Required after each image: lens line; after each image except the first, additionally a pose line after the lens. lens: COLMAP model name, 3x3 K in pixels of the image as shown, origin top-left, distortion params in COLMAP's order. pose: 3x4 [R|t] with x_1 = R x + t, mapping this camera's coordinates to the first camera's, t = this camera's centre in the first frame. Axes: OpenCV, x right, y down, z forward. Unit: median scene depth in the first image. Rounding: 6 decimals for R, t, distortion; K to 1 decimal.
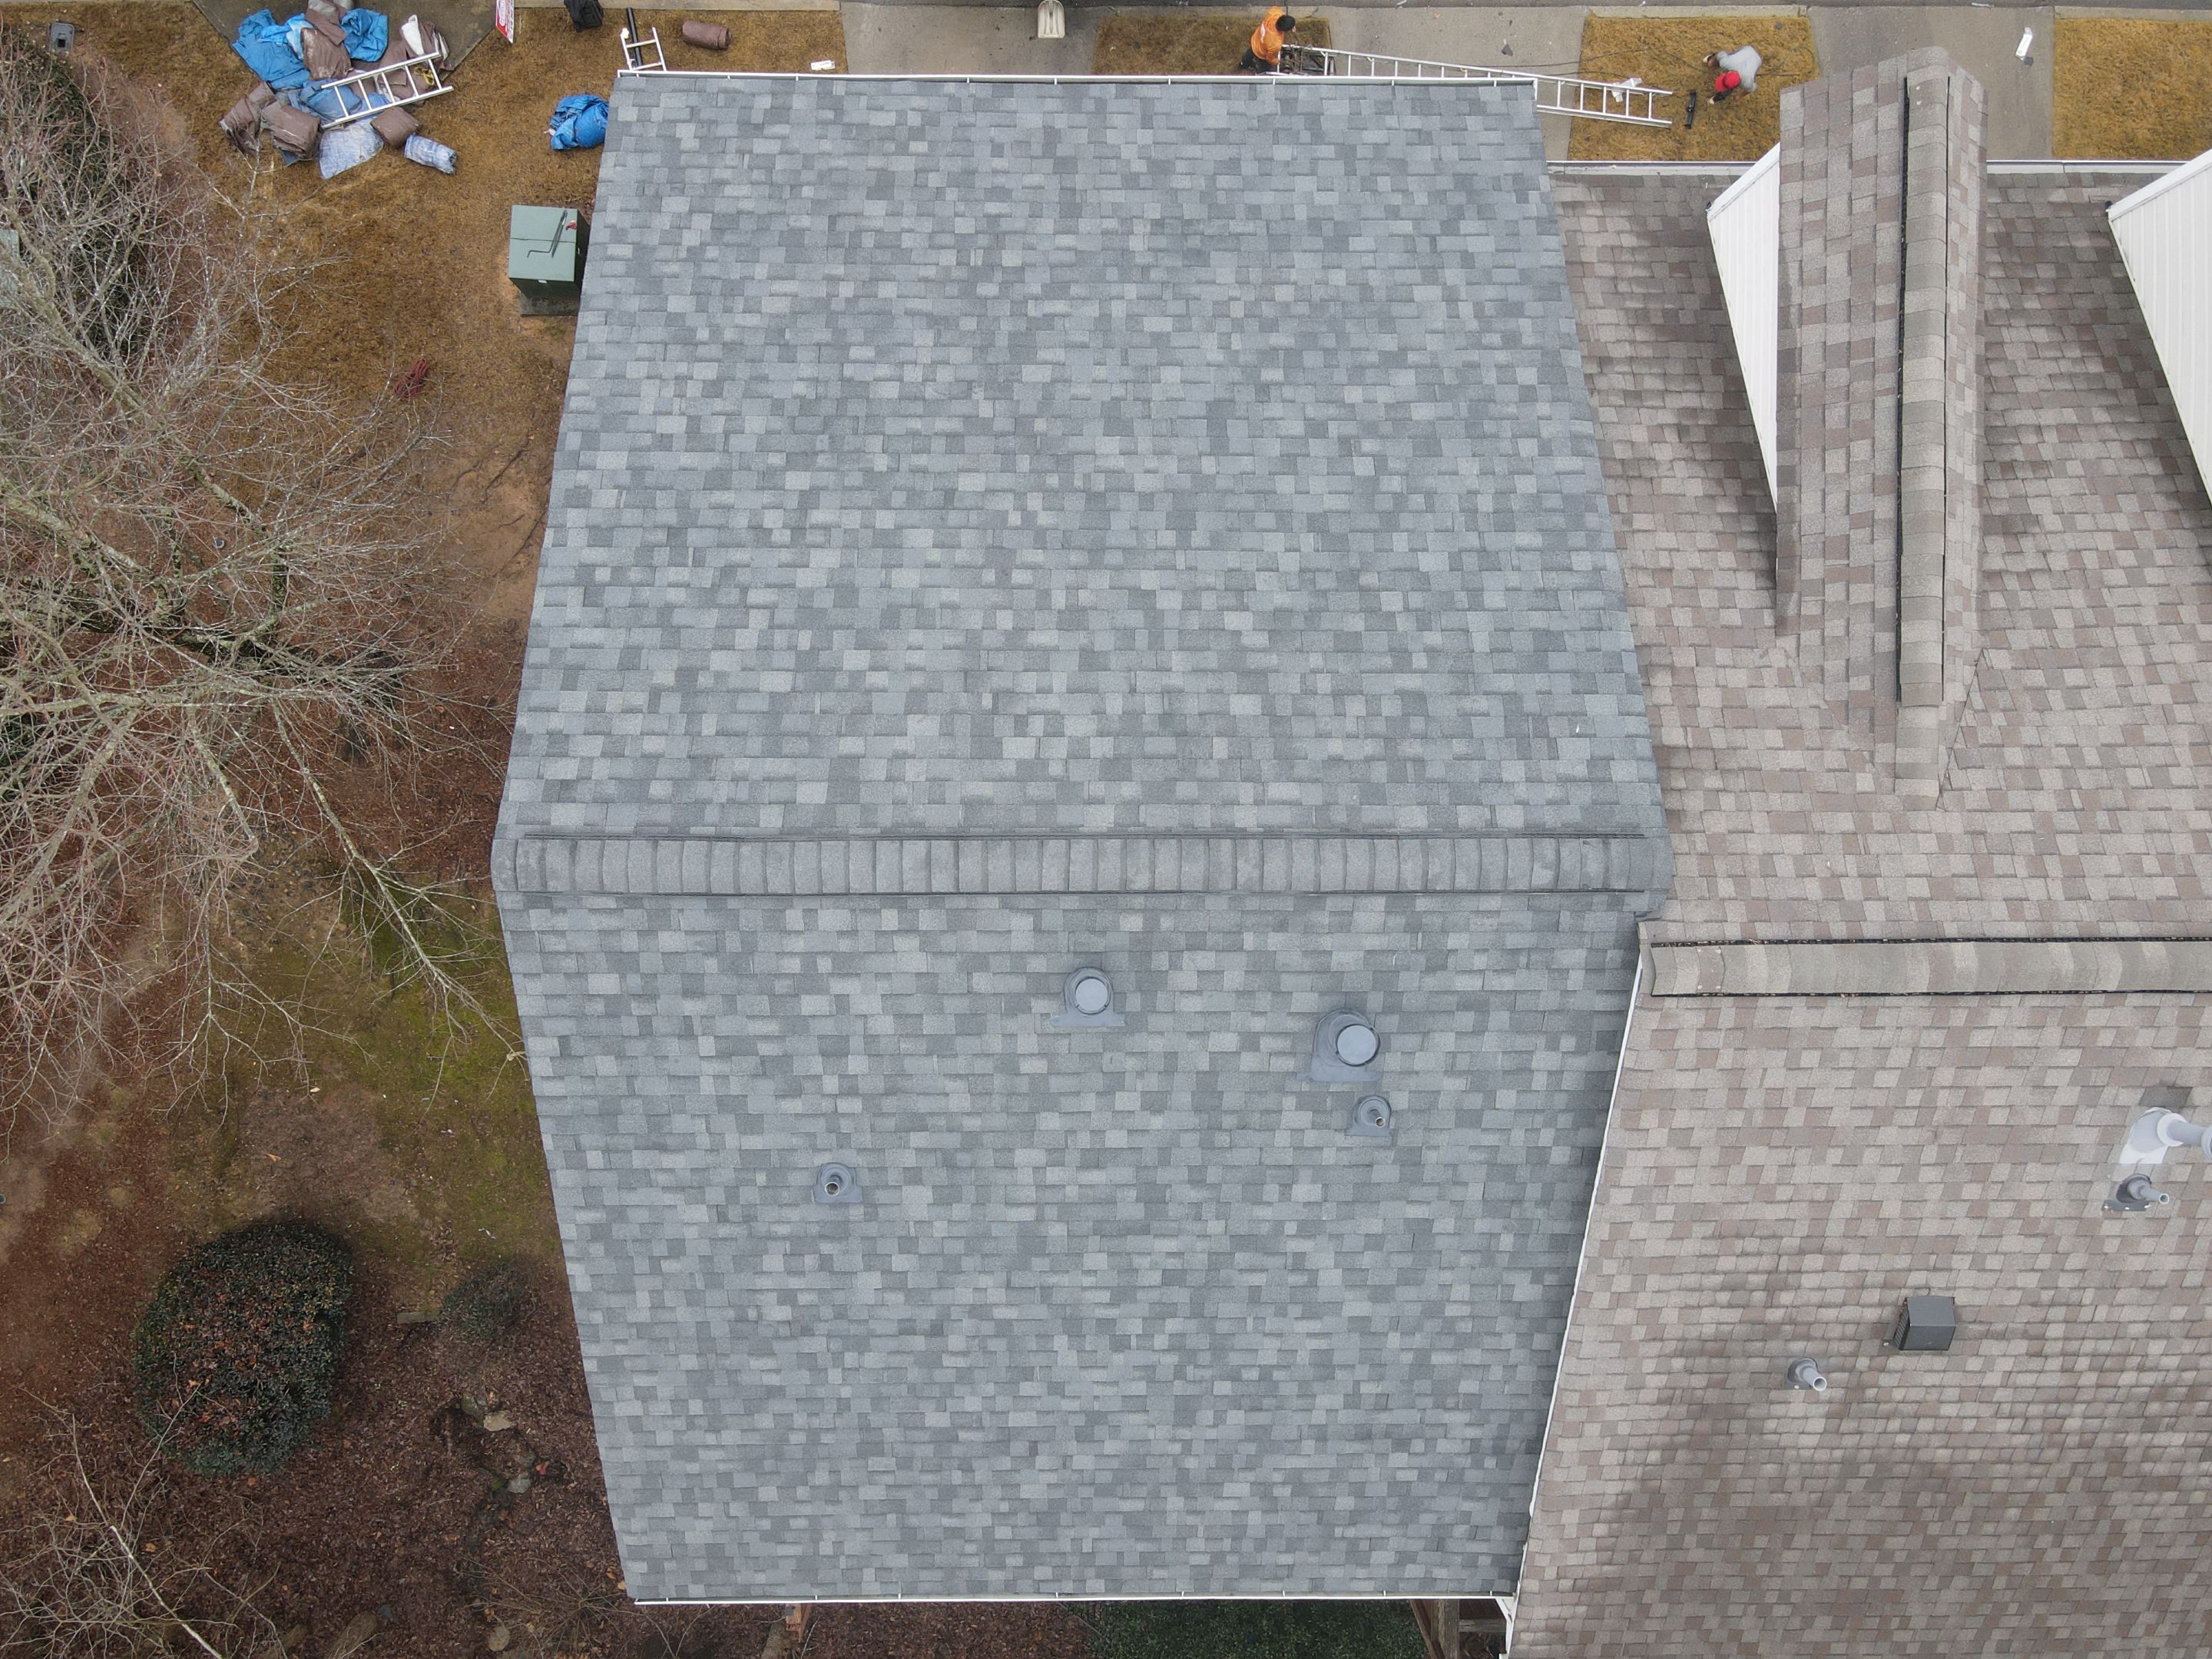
lens RADIAL K [[1617.8, 0, 1107.6], [0, 1617.8, 817.8], [0, 0, 1]] dist [-0.007777, 0.033700]
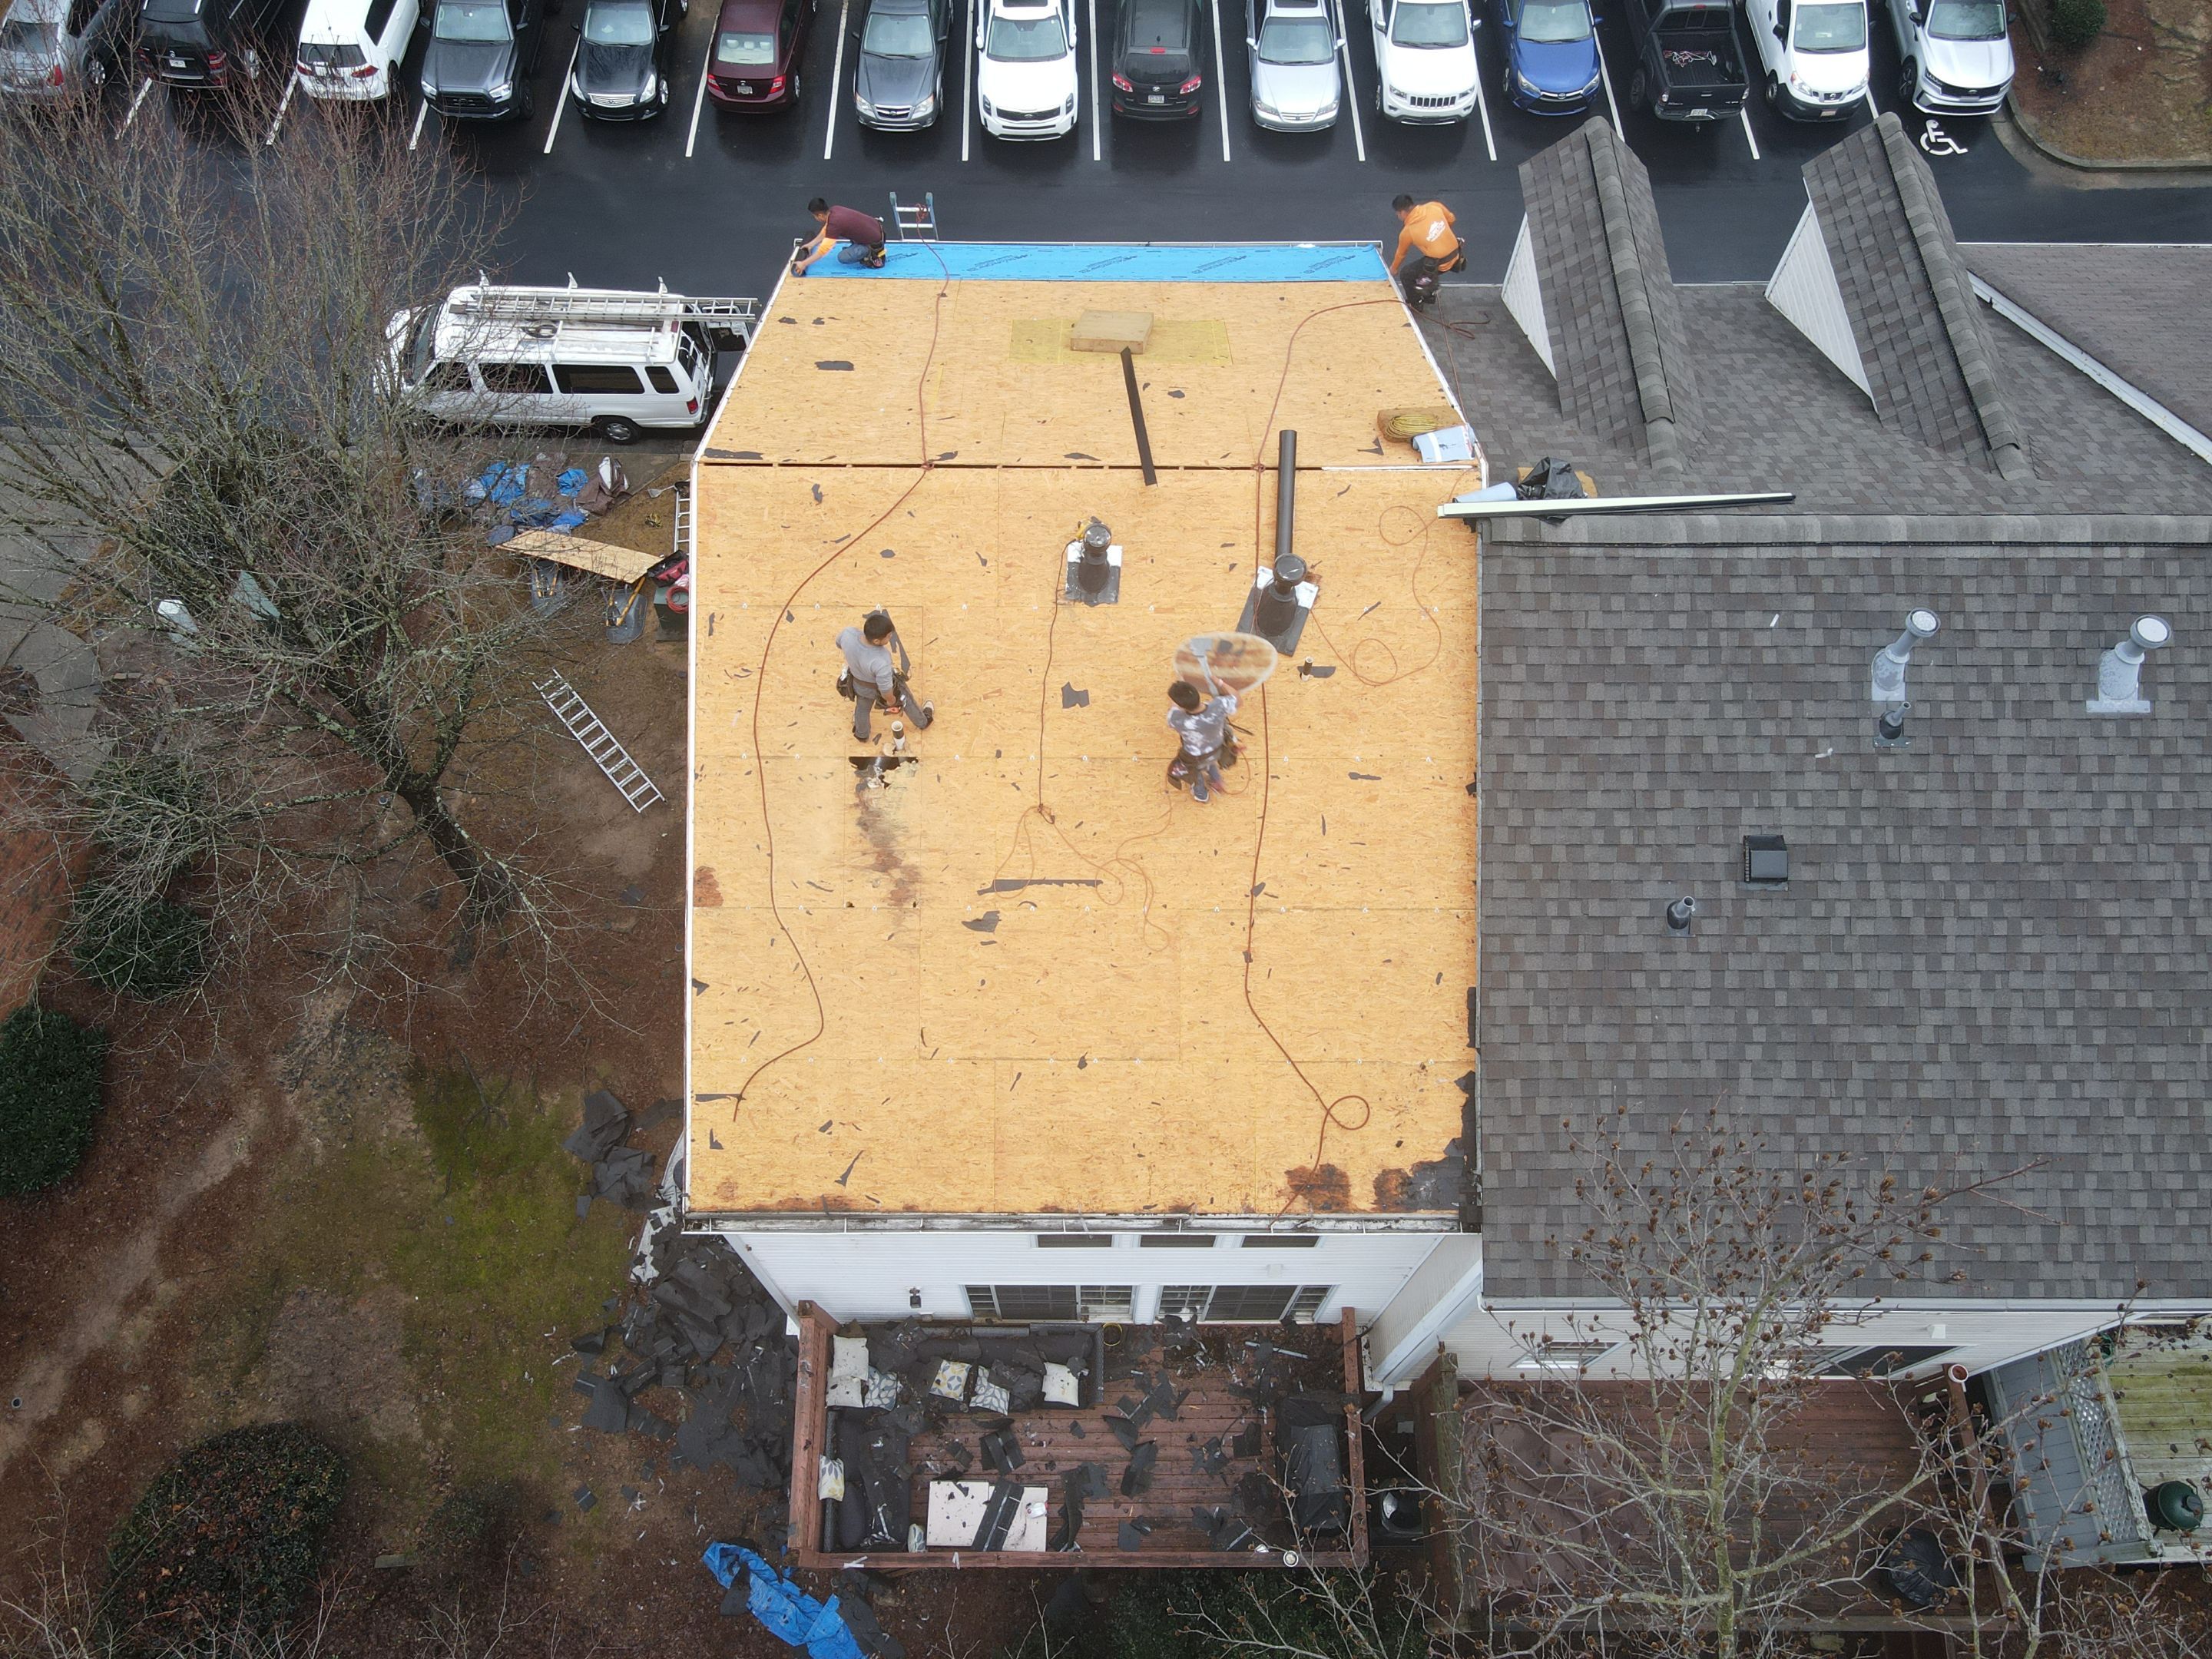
lens RADIAL K [[1617.8, 0, 1107.8], [0, 1617.8, 823.2], [0, 0, 1]] dist [-0.007777, 0.033700]
pose [[0.999952, -0.007038, -0.006887, 0.008492], [0.002823, 0.874920, -0.484259, 0.883110], [0.009434, 0.484216, 0.874898, -0.103919]]
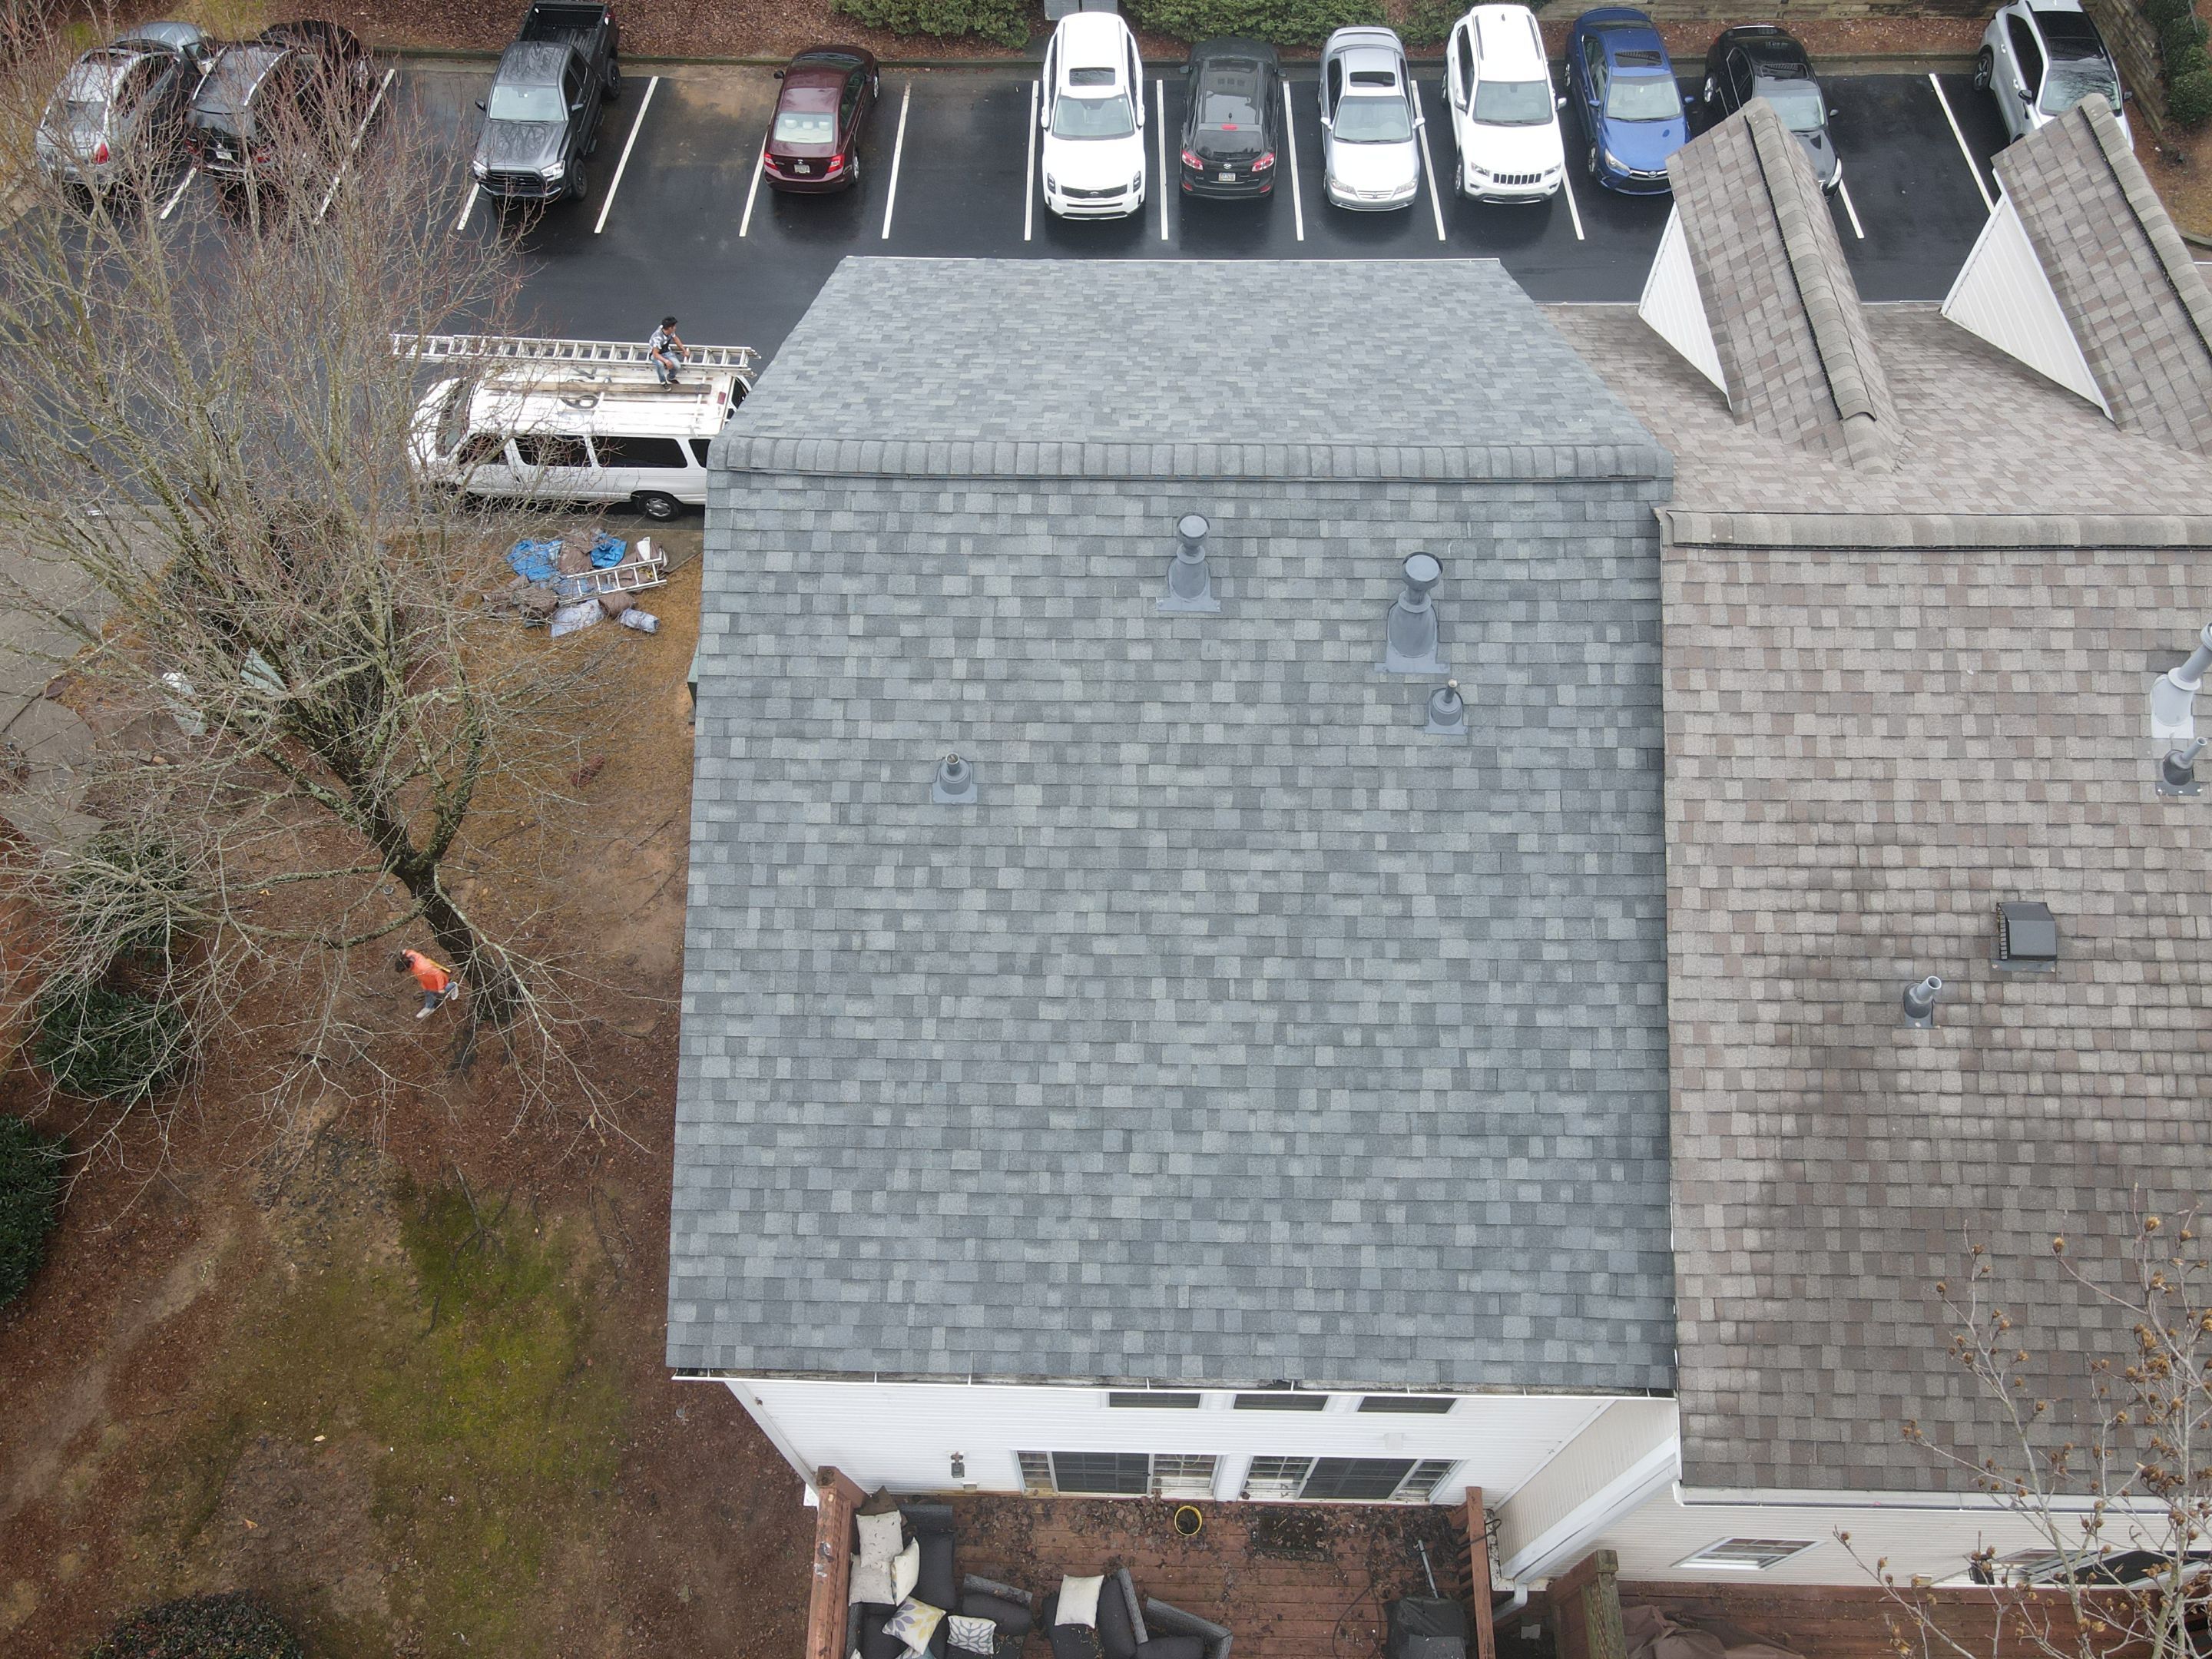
lens RADIAL K [[1617.8, 0, 1108.1], [0, 1617.8, 824.9], [0, 0, 1]] dist [-0.007777, 0.033700]
pose [[0.999441, 0.001860, -0.033383, -0.027823], [-0.020095, 0.831404, -0.555305, 0.819154], [0.026722, 0.555665, 0.830977, 0.117402]]
